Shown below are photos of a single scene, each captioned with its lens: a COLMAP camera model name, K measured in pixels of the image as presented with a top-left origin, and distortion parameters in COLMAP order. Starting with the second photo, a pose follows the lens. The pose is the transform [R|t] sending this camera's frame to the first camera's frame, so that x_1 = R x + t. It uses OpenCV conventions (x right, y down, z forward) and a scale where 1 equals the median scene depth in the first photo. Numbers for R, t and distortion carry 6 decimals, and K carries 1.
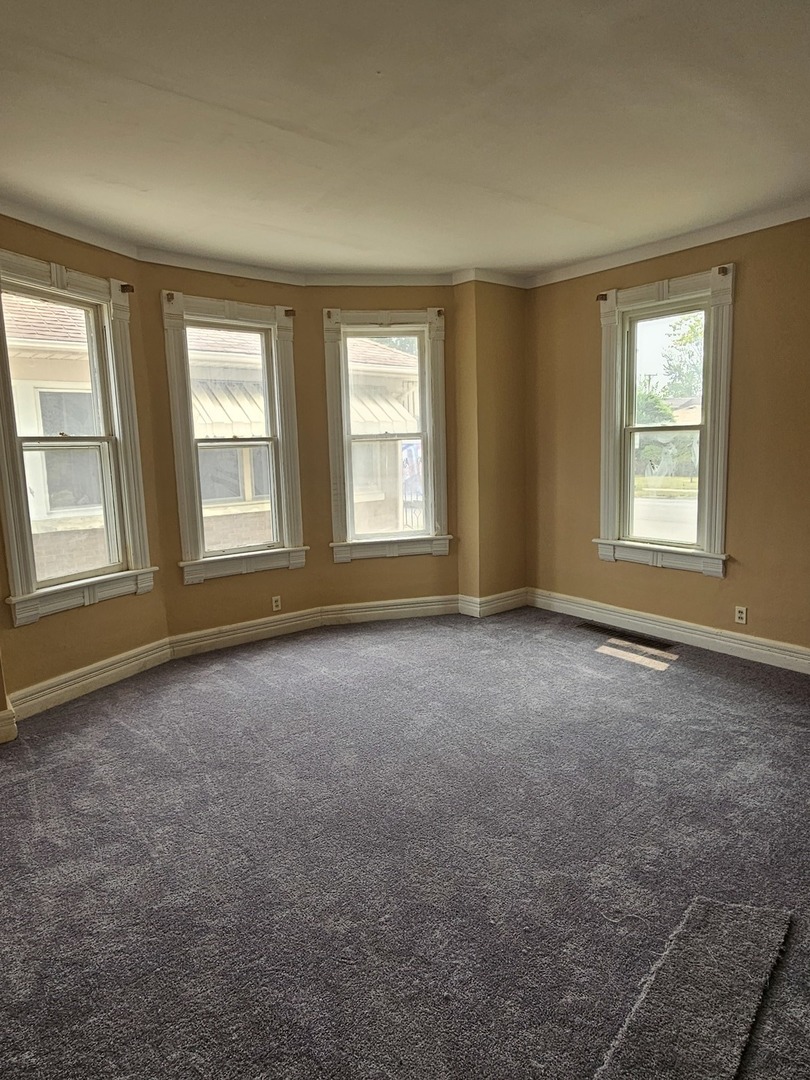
lens RADIAL K [[637.7, 0, 405.7], [0, 637.7, 533.9], [0, 0, 1]] dist [0.001090, -0.001234]
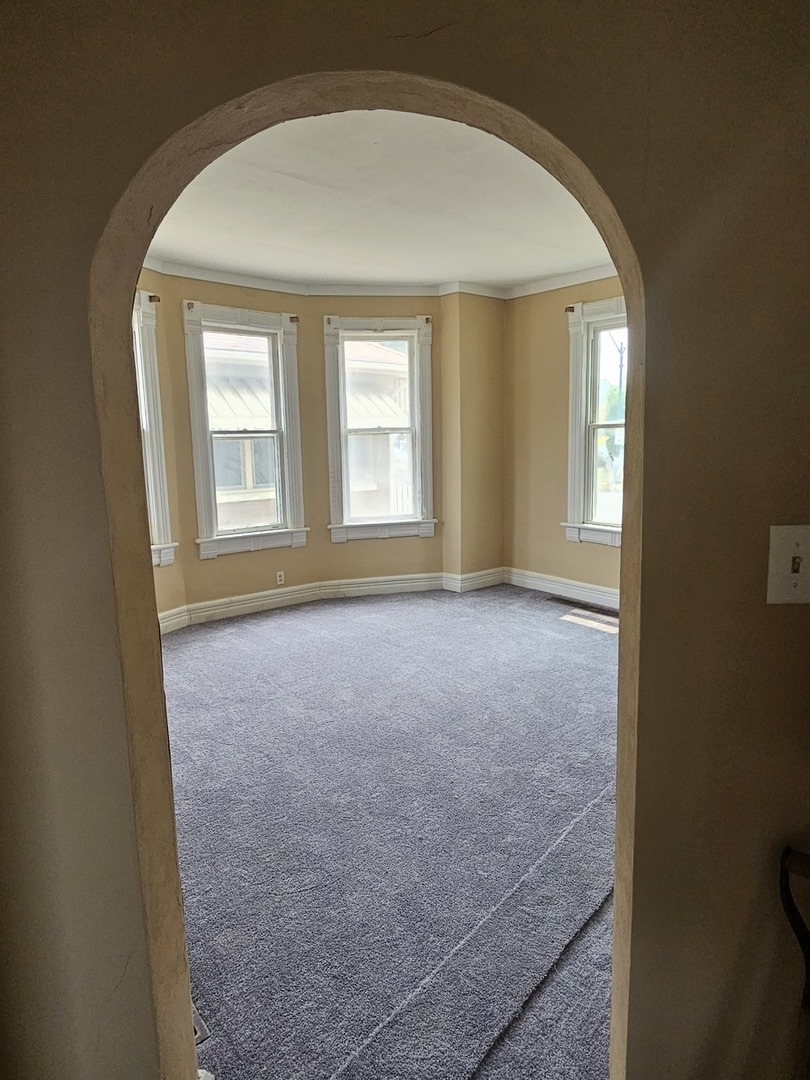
lens RADIAL K [[637.7, 0, 405.7], [0, 637.7, 533.9], [0, 0, 1]] dist [0.001090, -0.001234]
pose [[0.999885, 0.007518, 0.013156, 0.003341], [-0.007637, 0.999930, 0.009013, 0.020951], [-0.013087, -0.009113, 0.999873, -0.135772]]
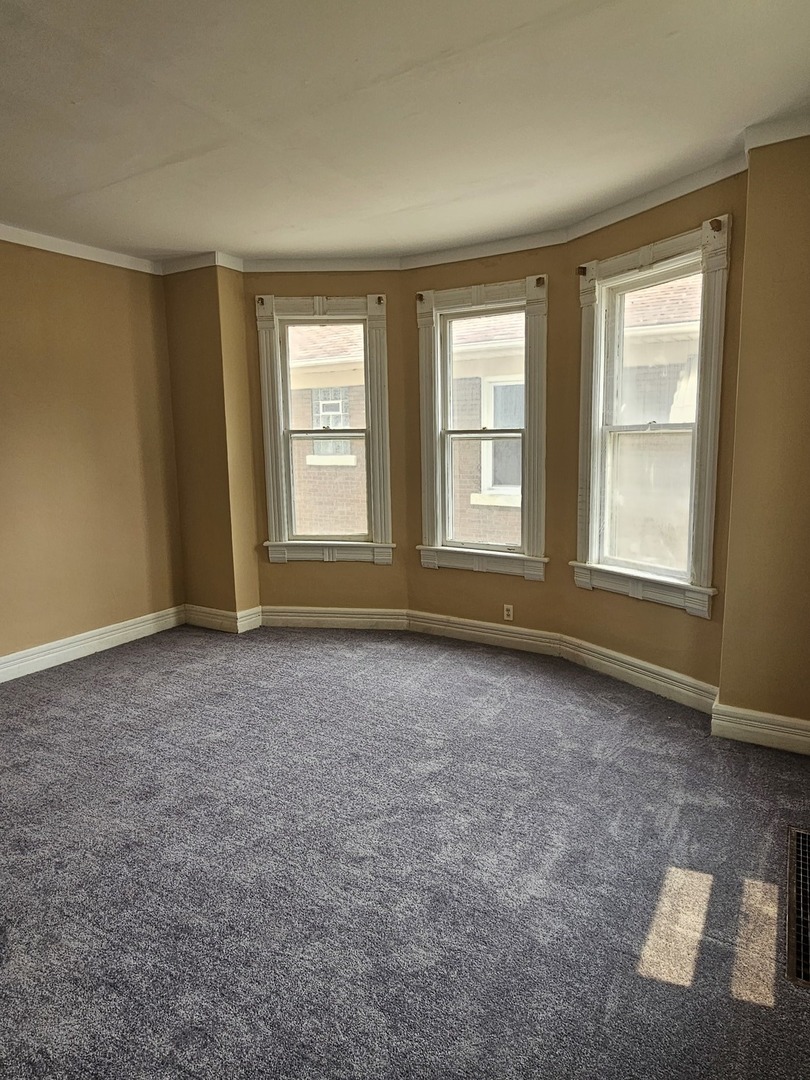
lens RADIAL K [[637.7, 0, 405.7], [0, 637.7, 533.9], [0, 0, 1]] dist [0.001090, -0.001234]
pose [[0.337471, 0.163187, -0.927083, 0.614677], [-0.128529, 0.983623, 0.126353, -0.104179], [0.932520, 0.076517, 0.352919, 0.576035]]
